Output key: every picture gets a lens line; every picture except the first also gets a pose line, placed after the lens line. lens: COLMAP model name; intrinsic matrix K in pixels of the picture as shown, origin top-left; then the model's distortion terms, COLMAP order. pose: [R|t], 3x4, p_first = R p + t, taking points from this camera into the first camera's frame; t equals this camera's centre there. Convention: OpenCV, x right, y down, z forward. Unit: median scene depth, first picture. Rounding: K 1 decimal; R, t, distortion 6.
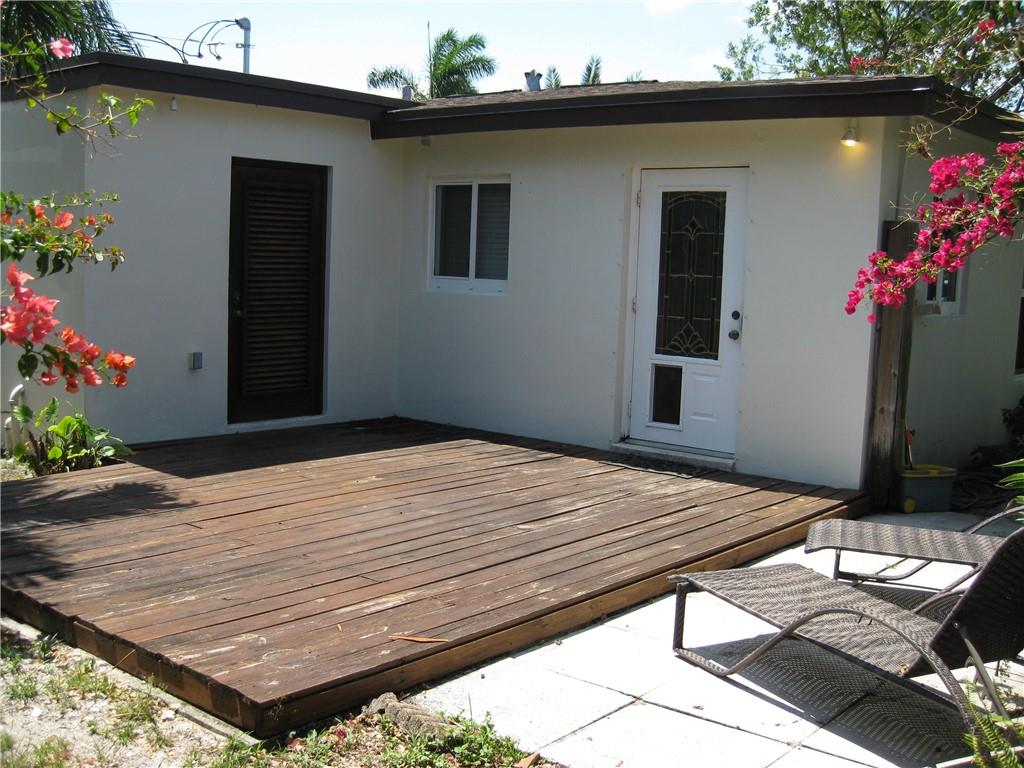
lens RADIAL K [[1124.3, 0, 481.4], [0, 1124.3, 379.8], [0, 0, 1]] dist [-0.179877, 0.135979]
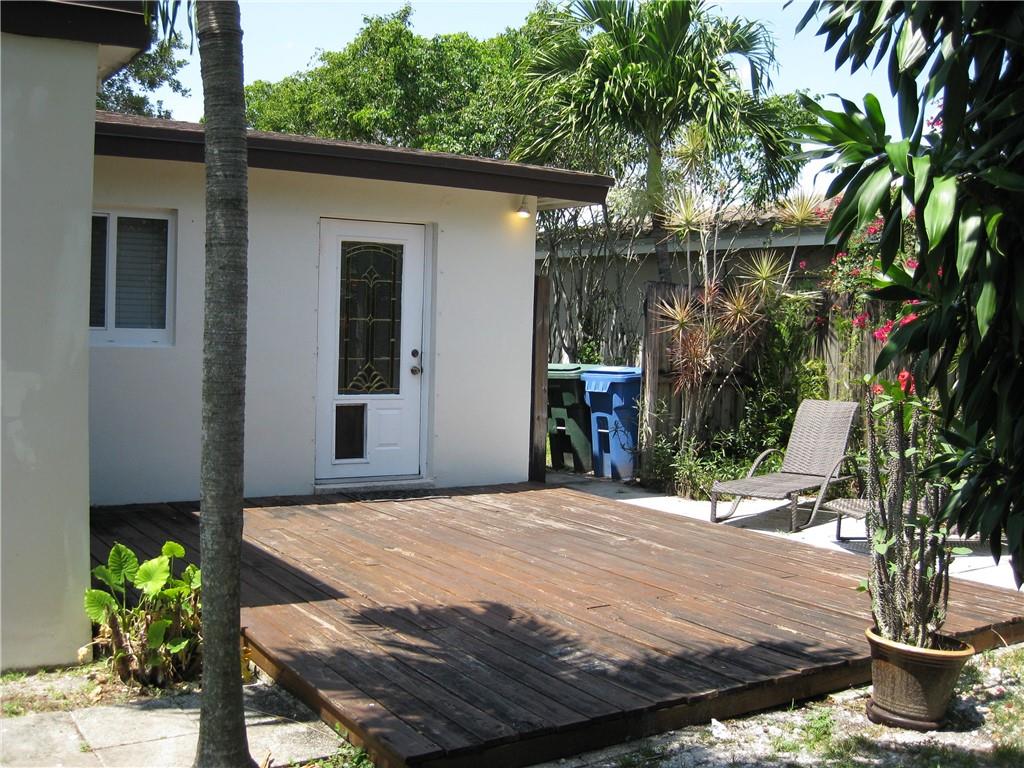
lens RADIAL K [[1124.3, 0, 481.4], [0, 1124.3, 379.8], [0, 0, 1]] dist [-0.179877, 0.135979]
pose [[0.315338, -0.072321, 0.946220, -0.816232], [0.086899, 0.995103, 0.047097, -0.076826], [-0.944992, 0.067374, 0.320078, 0.549275]]
